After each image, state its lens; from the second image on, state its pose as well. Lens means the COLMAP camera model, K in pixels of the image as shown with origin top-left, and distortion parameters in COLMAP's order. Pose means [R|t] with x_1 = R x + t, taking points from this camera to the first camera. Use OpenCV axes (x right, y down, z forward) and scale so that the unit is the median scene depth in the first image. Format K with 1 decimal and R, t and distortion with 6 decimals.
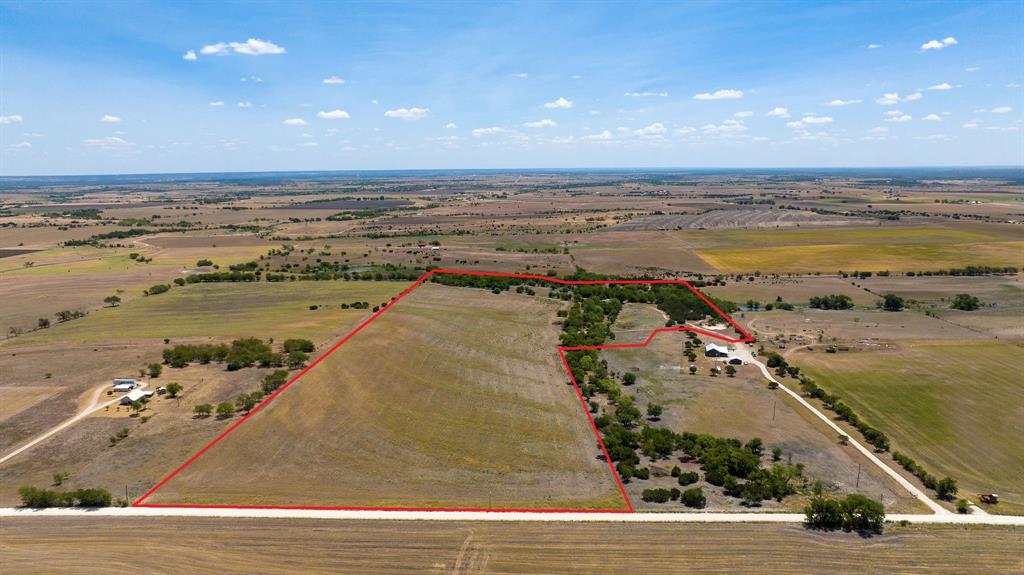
lens RADIAL K [[725.8, 0, 519.7], [0, 725.8, 284.6], [0, 0, 1]] dist [-0.039922, 0.046735]
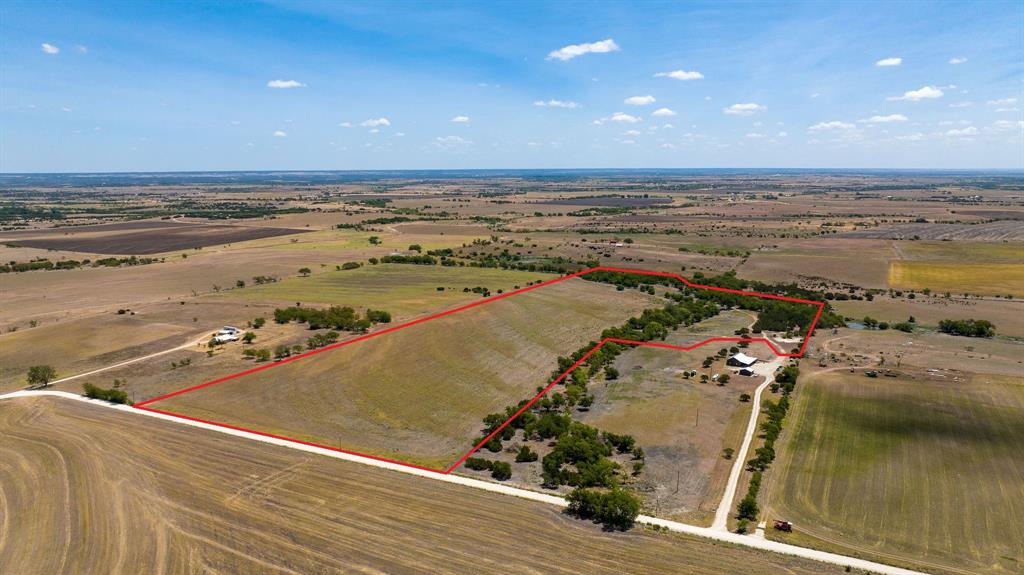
lens RADIAL K [[725.8, 0, 519.7], [0, 725.8, 284.6], [0, 0, 1]] dist [-0.039922, 0.046735]
pose [[0.914660, 0.072277, -0.397710, 0.284121], [-0.071251, 0.997307, 0.017380, -0.003793], [0.397895, 0.012441, 0.917346, -0.001757]]
